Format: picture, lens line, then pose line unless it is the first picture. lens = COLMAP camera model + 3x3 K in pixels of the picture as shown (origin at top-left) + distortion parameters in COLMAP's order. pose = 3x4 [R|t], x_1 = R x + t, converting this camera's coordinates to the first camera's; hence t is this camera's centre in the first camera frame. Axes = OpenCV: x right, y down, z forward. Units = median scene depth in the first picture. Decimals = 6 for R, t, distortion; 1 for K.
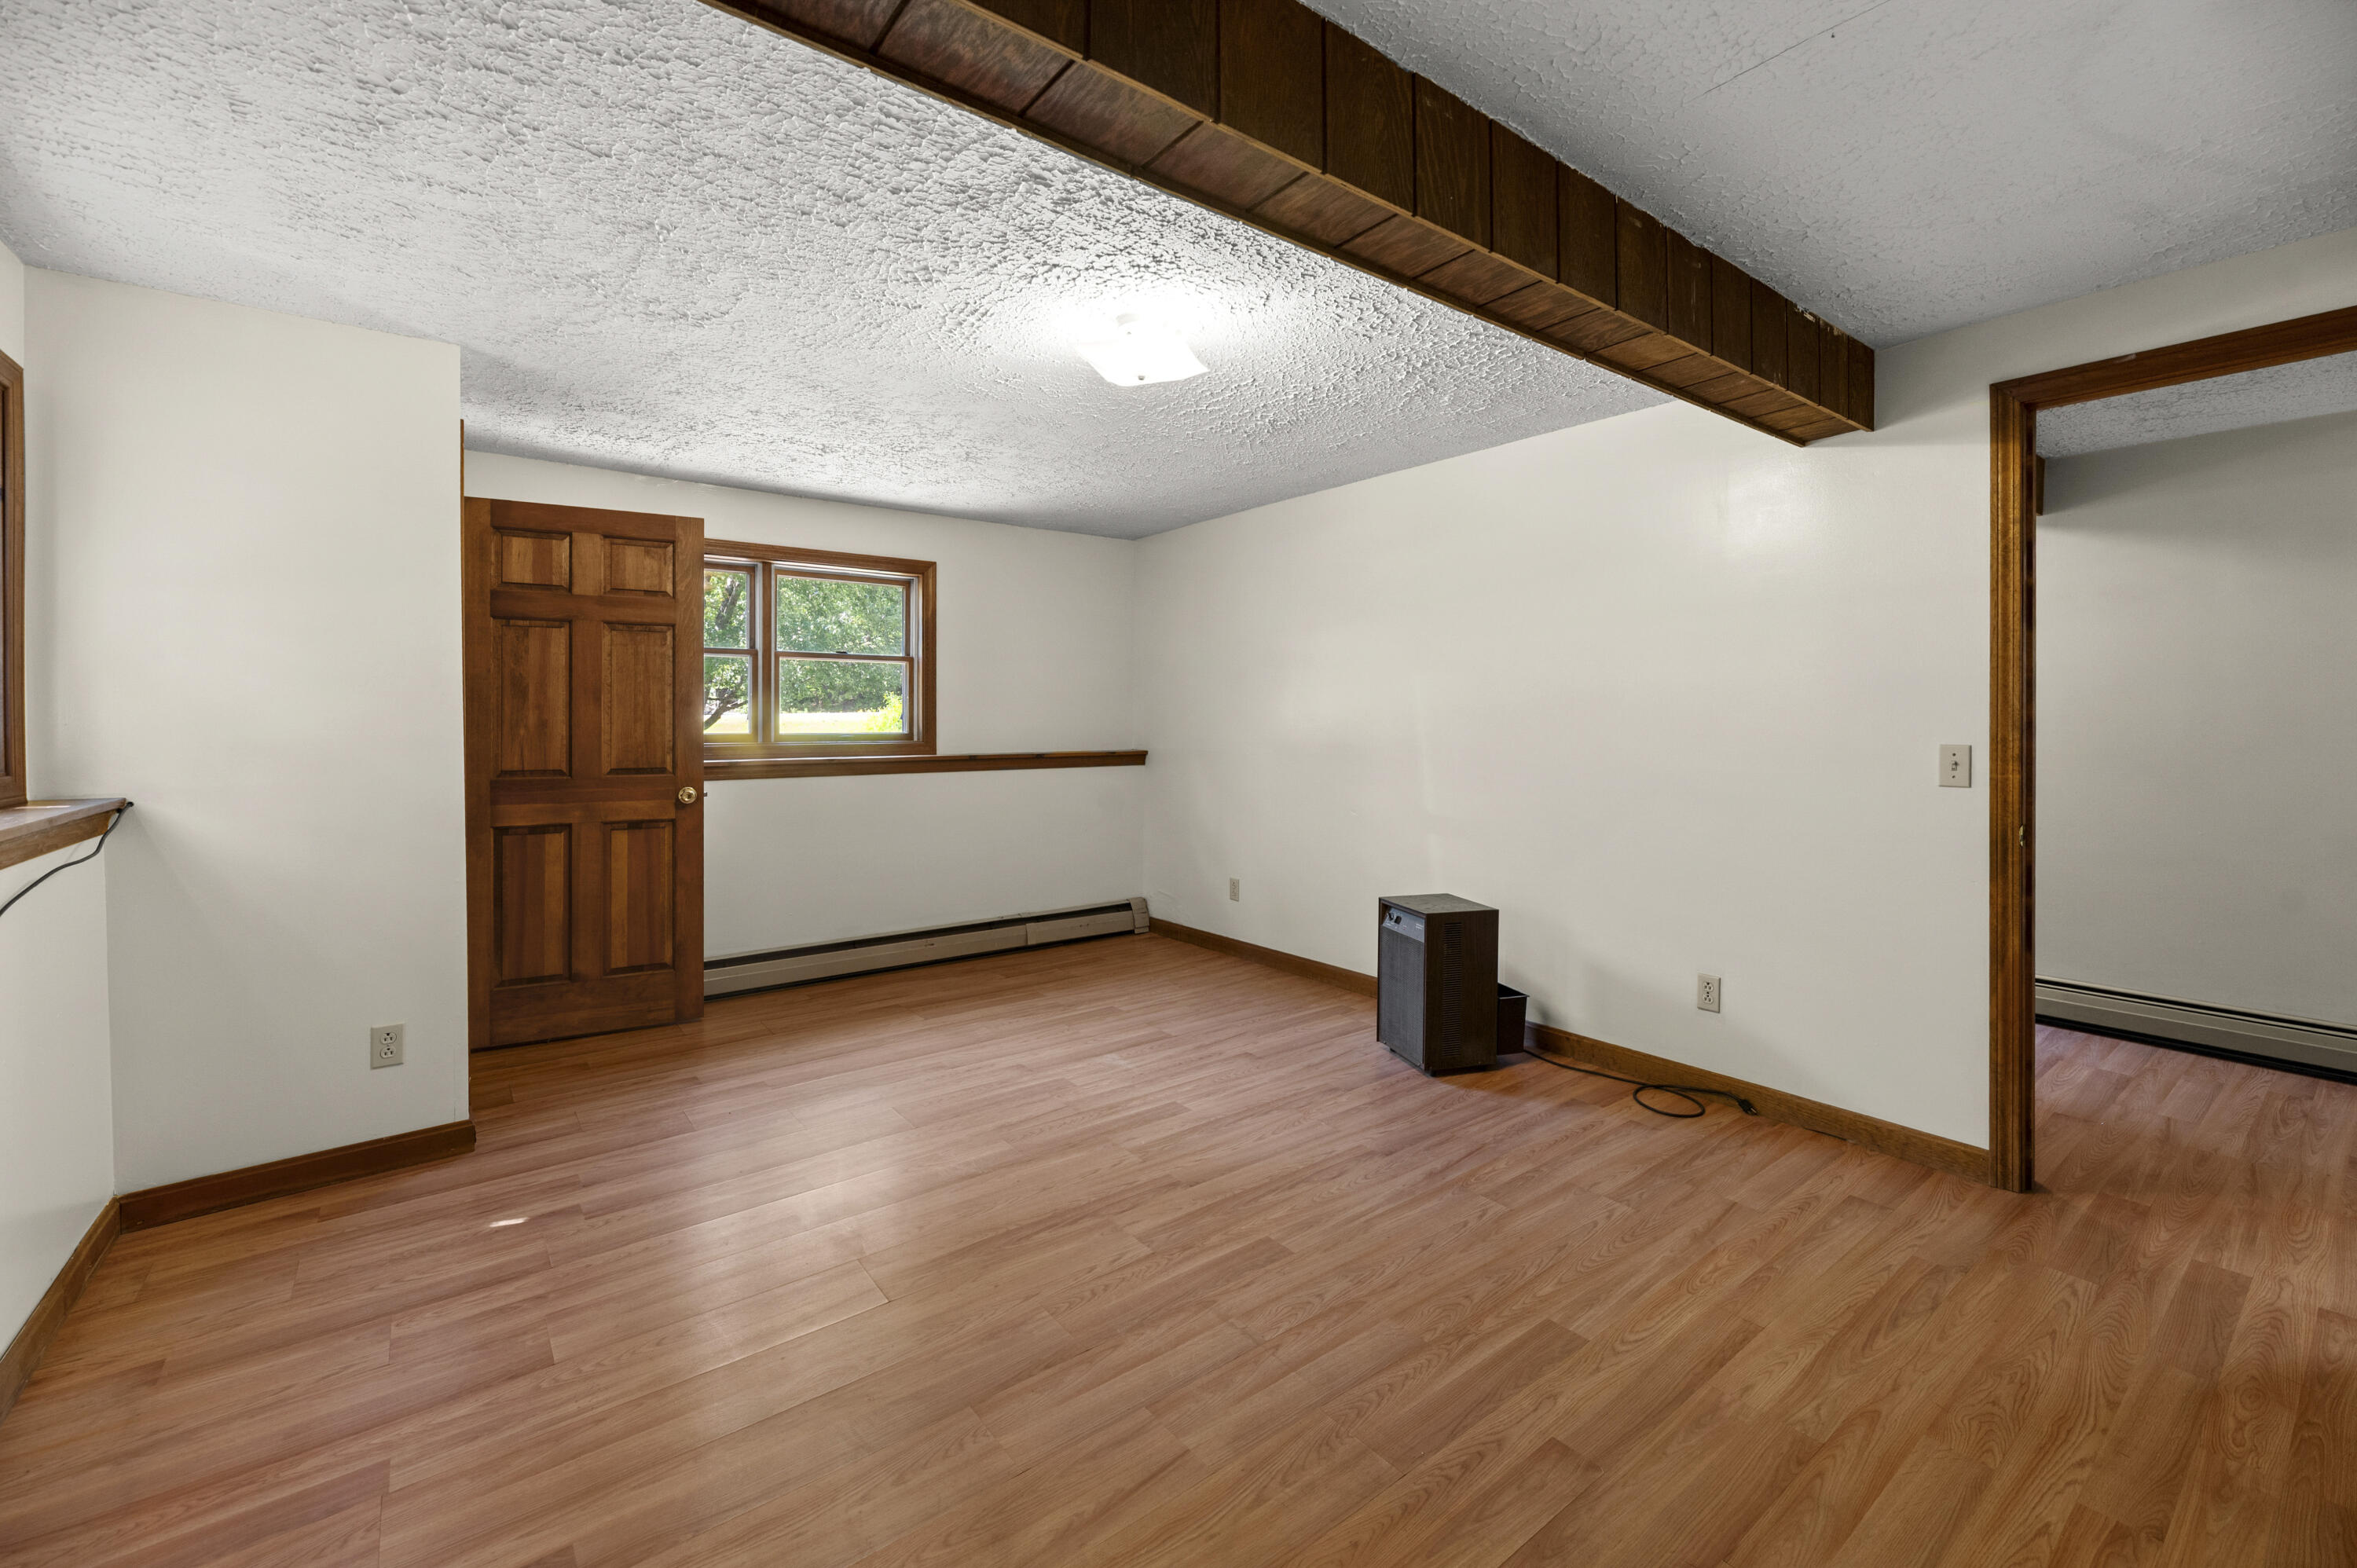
lens RADIAL K [[967.6, 0, 1200.4], [0, 967.6, 721.9], [0, 0, 1]] dist [-0.003416, 0.000737]
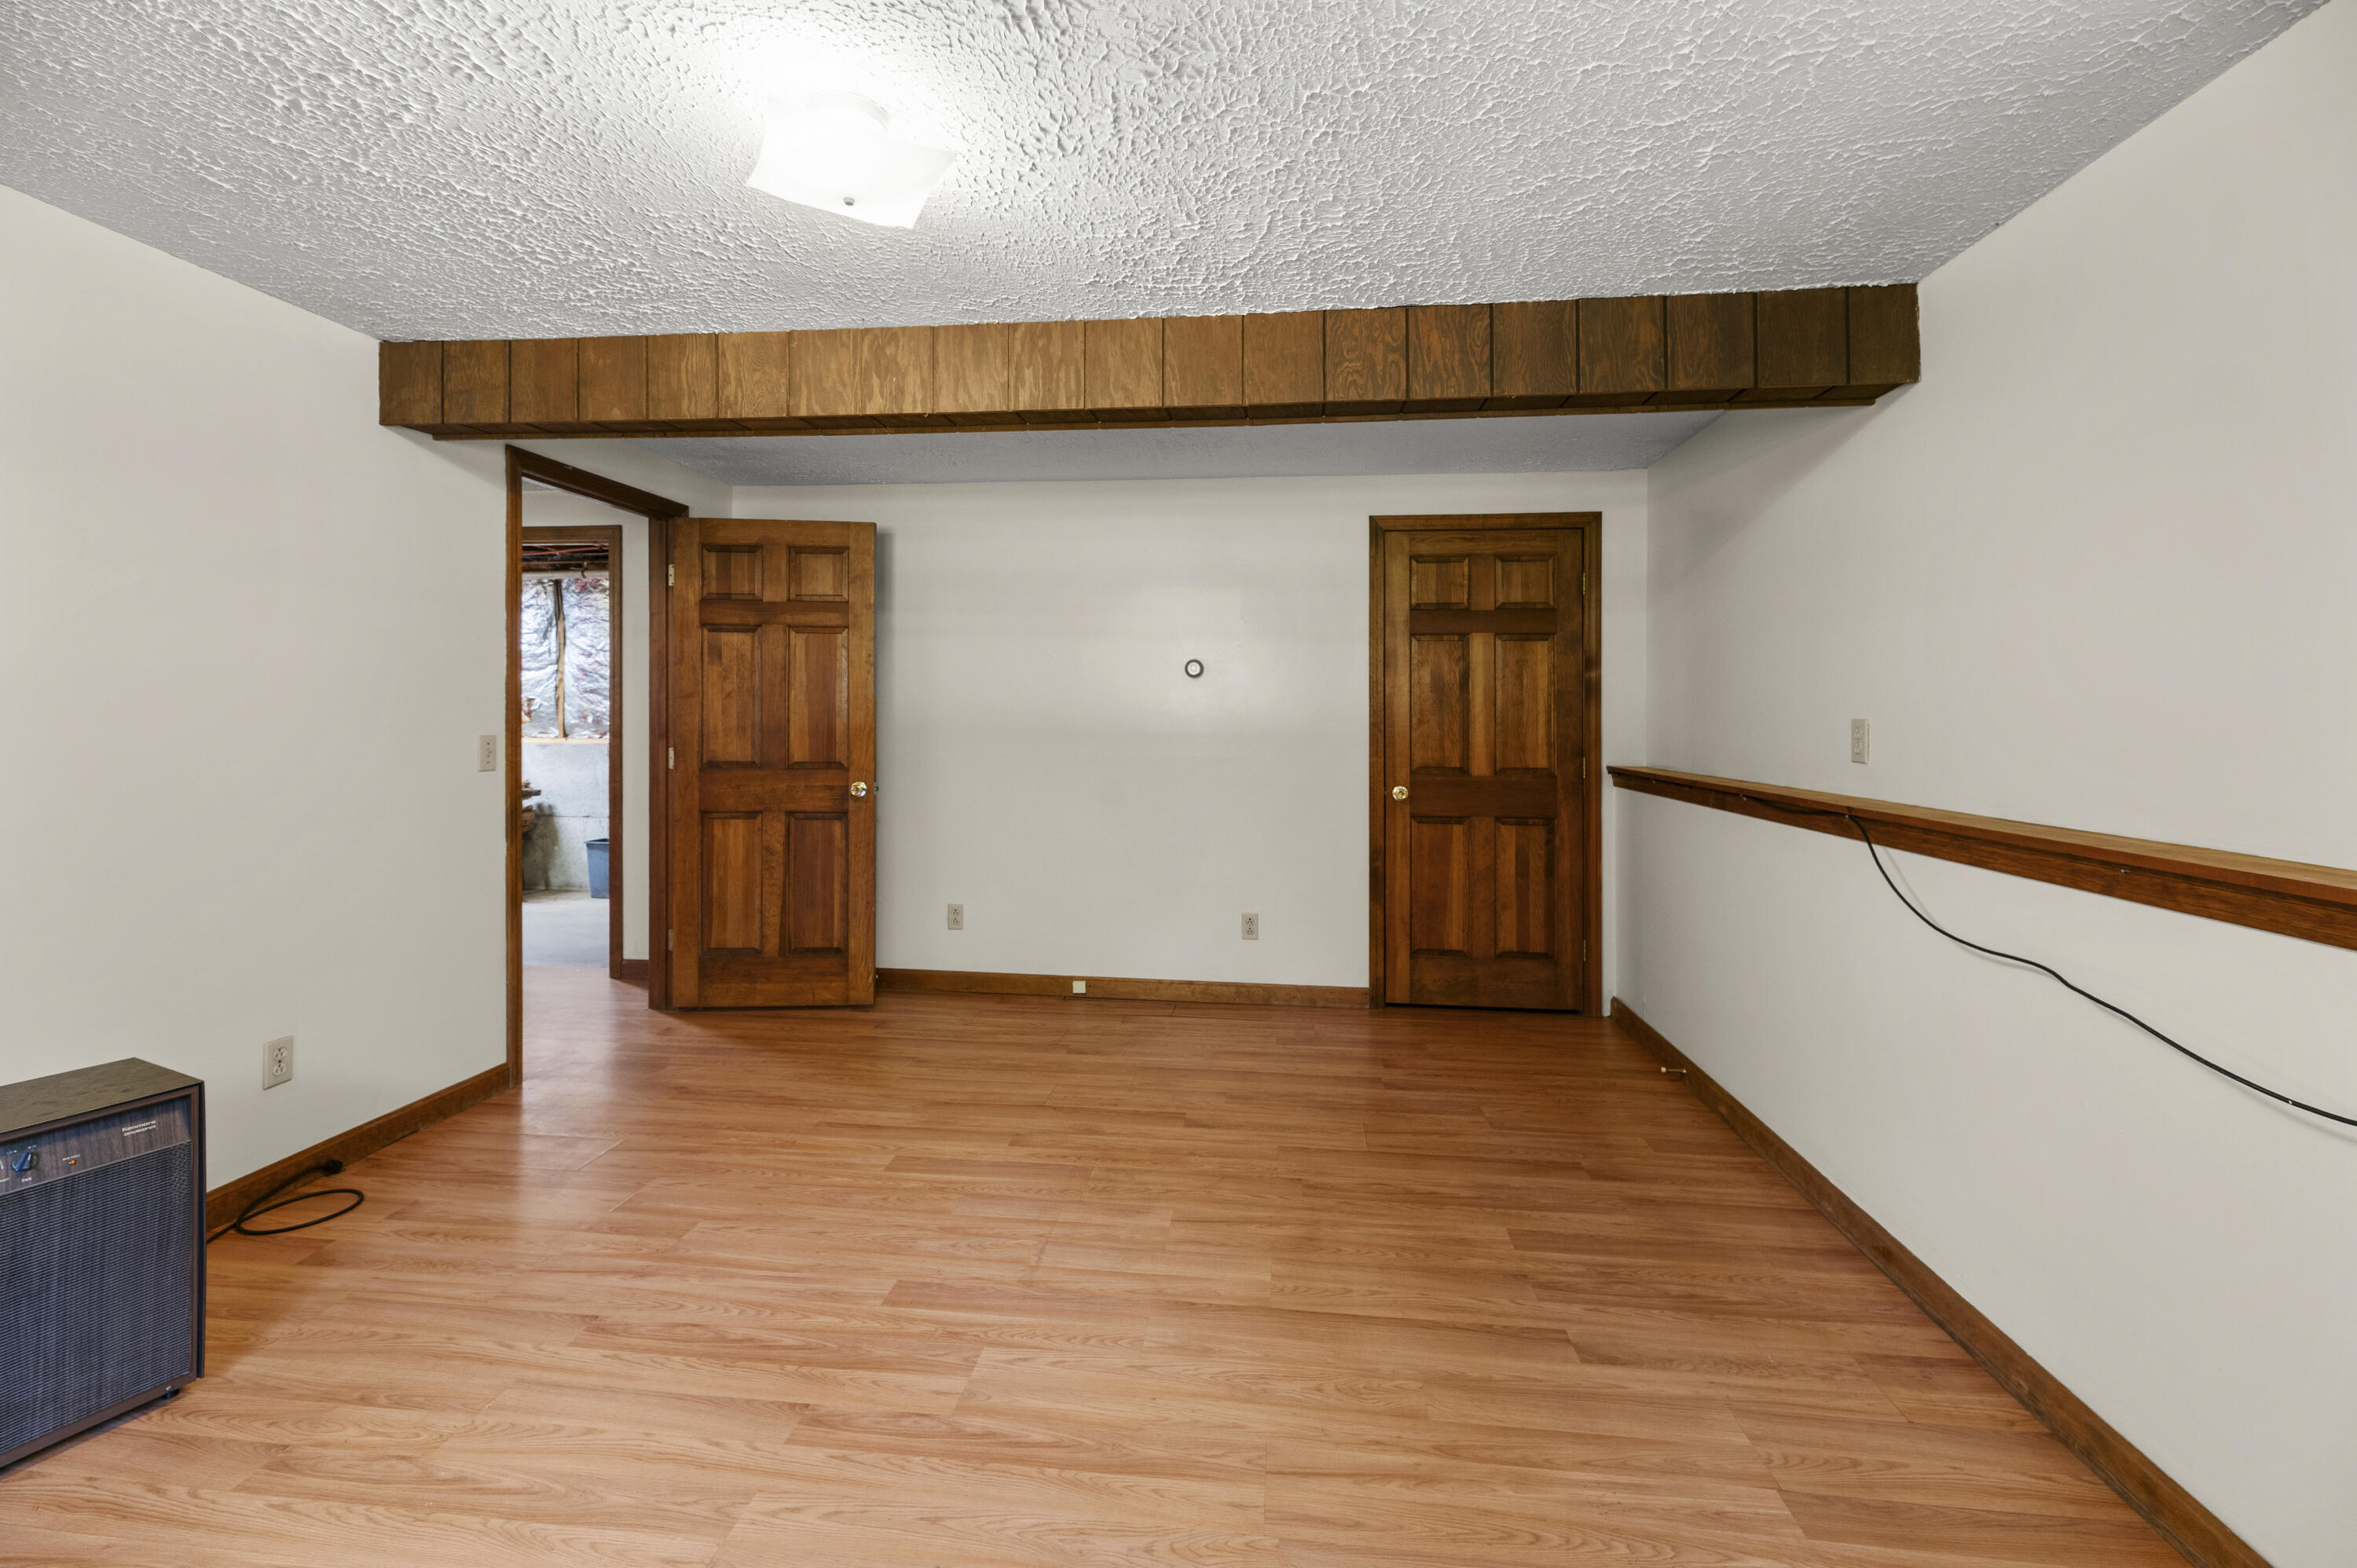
lens RADIAL K [[967.6, 0, 1196.2], [0, 967.6, 708.4], [0, 0, 1]] dist [-0.003416, 0.000737]
pose [[-0.717258, -0.001073, 0.696807, -0.690553], [-0.003871, 0.999990, -0.002446, -0.002482], [-0.696797, -0.004452, -0.717254, 1.336174]]
